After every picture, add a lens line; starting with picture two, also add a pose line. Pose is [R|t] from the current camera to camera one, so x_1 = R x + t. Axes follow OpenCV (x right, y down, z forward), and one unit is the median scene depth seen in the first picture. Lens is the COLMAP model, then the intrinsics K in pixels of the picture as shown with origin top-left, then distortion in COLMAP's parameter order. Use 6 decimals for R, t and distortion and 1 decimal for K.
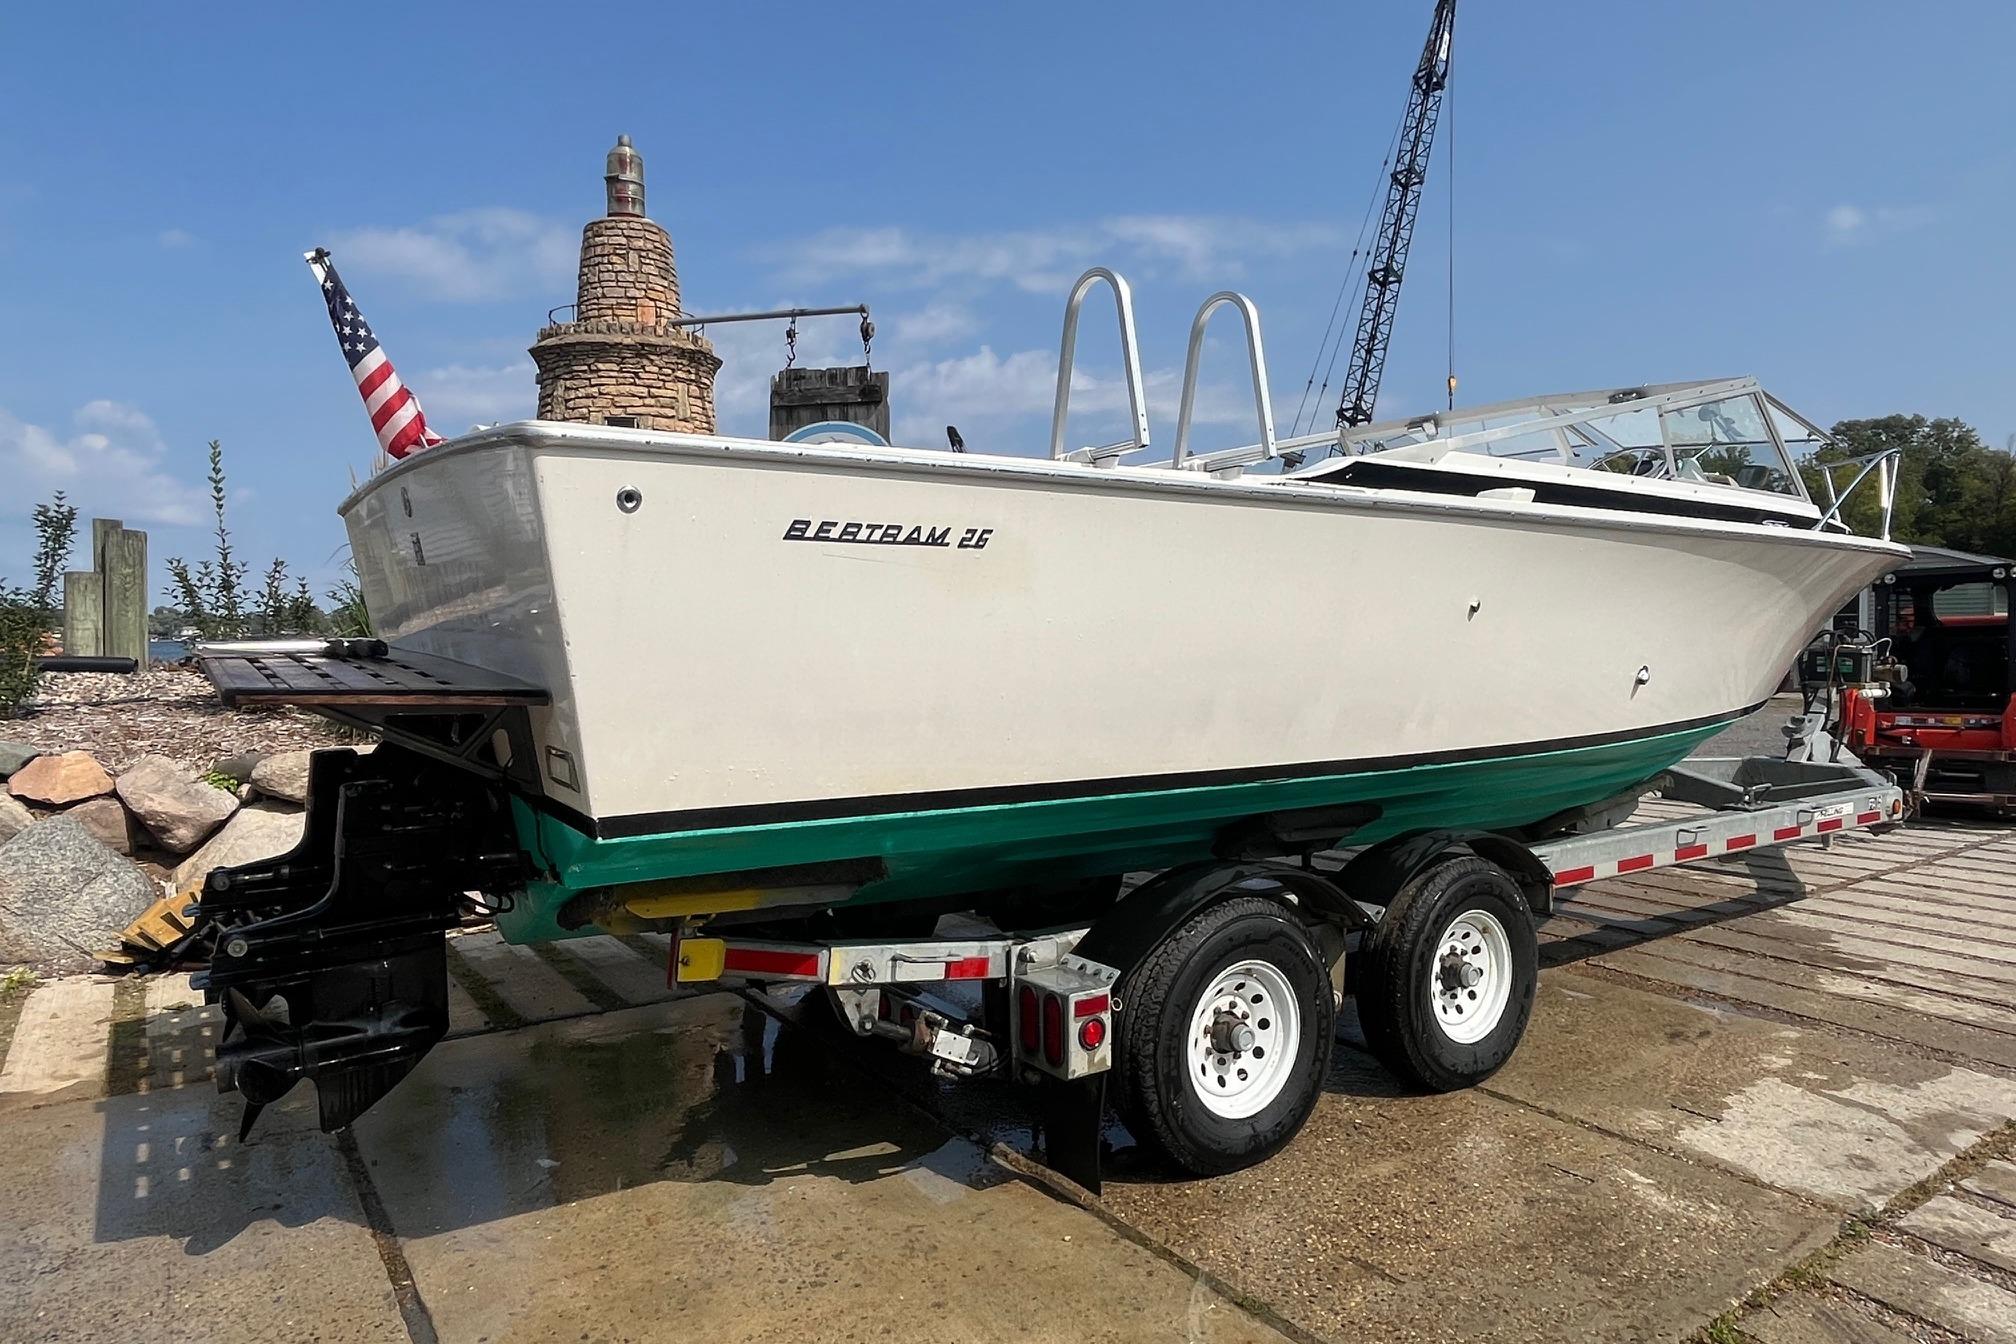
lens RADIAL K [[1266.7, 0, 1008.0], [0, 1266.7, 672.0], [0, 0, 1]] dist [-0.003223, -0.002539]
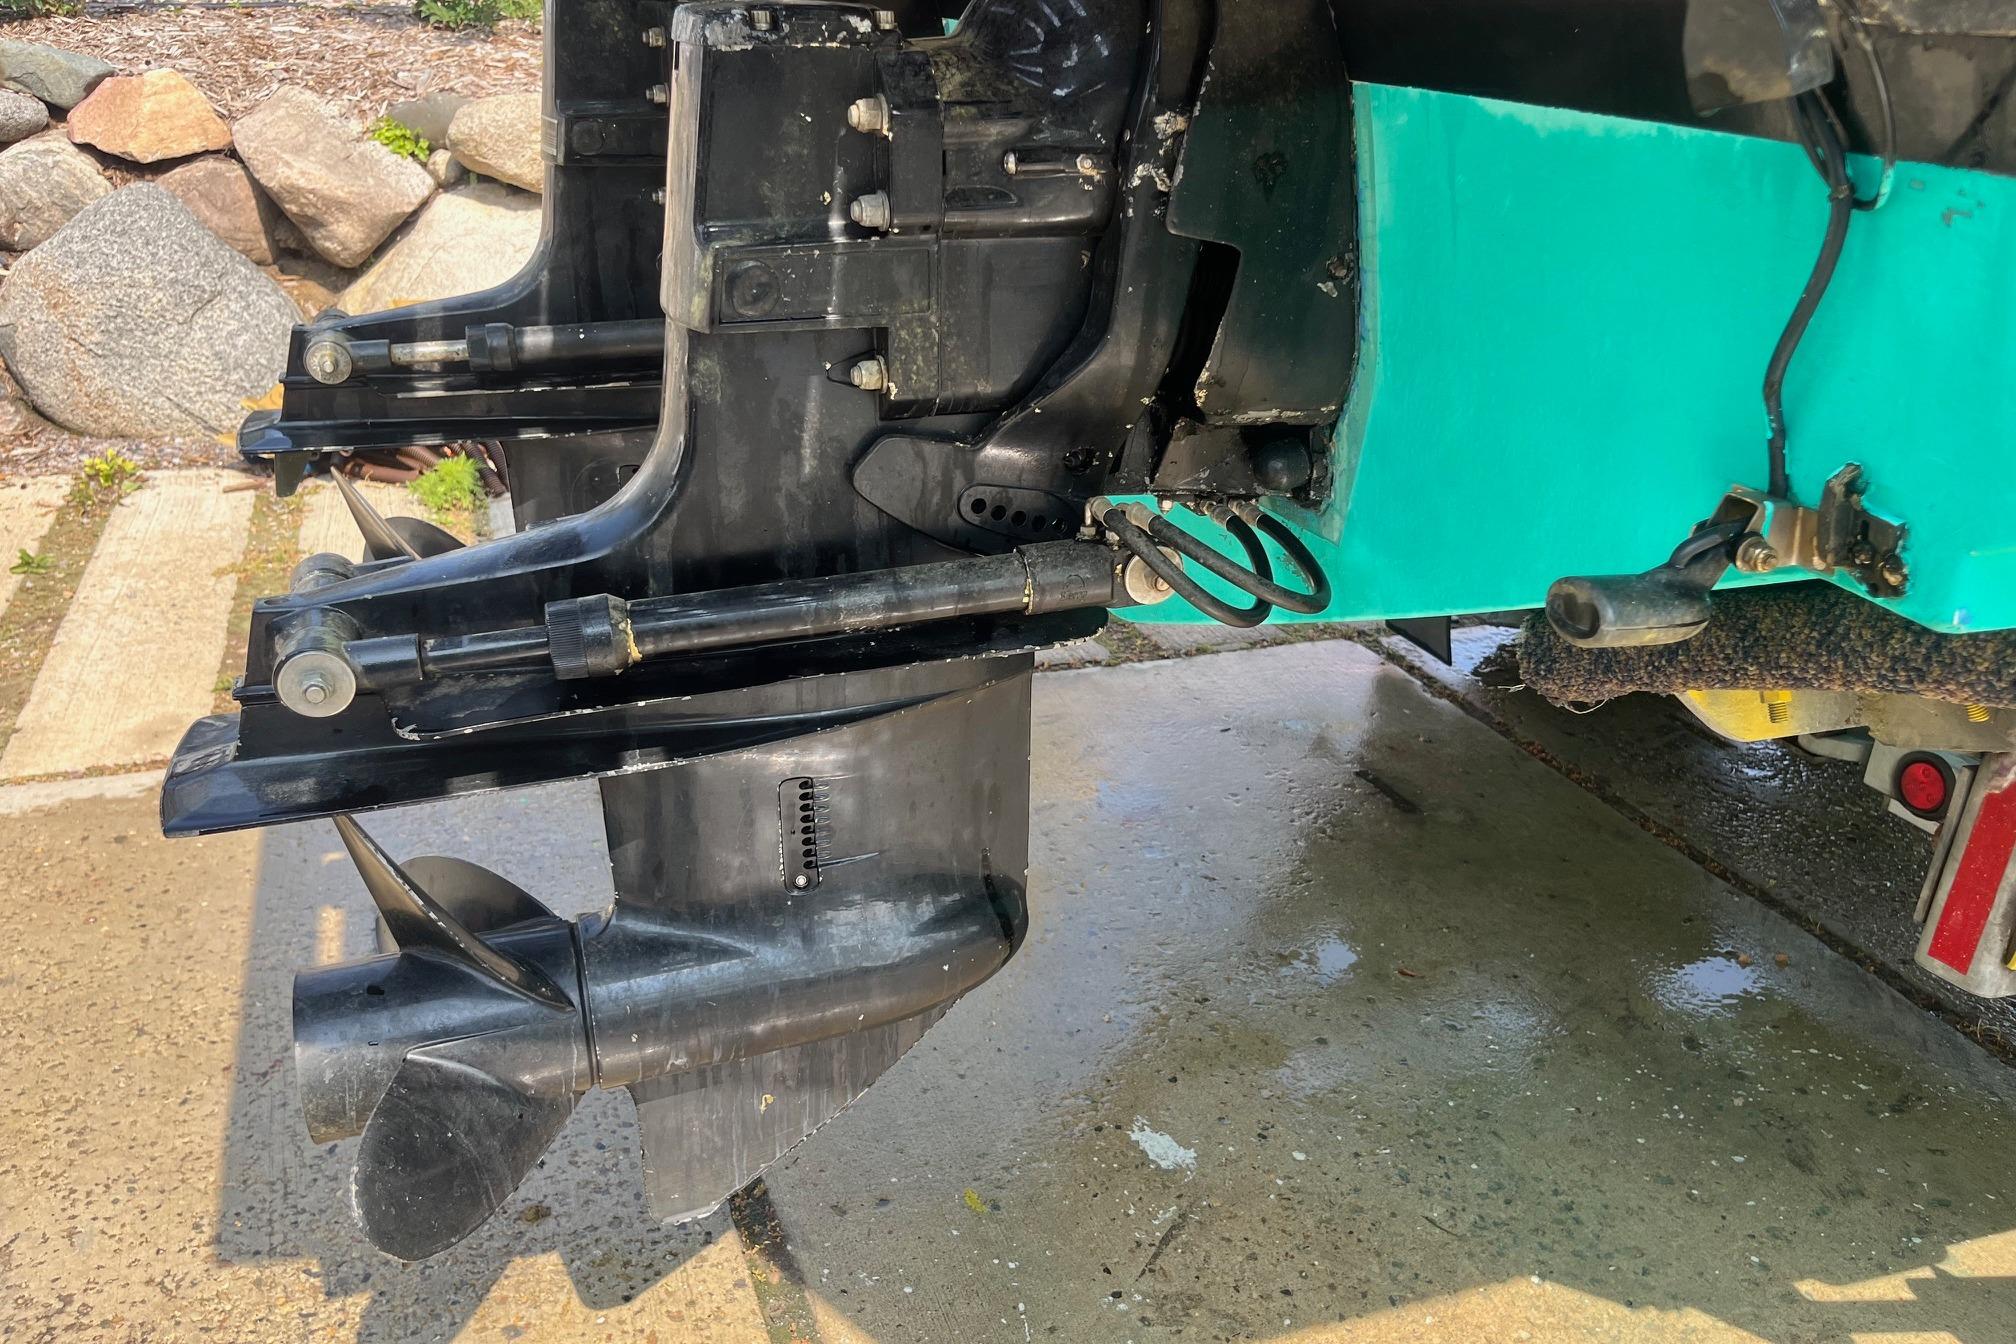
lens RADIAL K [[1467.3, 0, 1008.0], [0, 1467.3, 672.0], [0, 0, 1]] dist [0.001357, -0.001870]
pose [[0.975309, 0.125564, -0.181675, -0.212612], [-0.050877, 0.928260, 0.368437, 0.052175], [0.214904, -0.350097, 0.911728, 0.384634]]
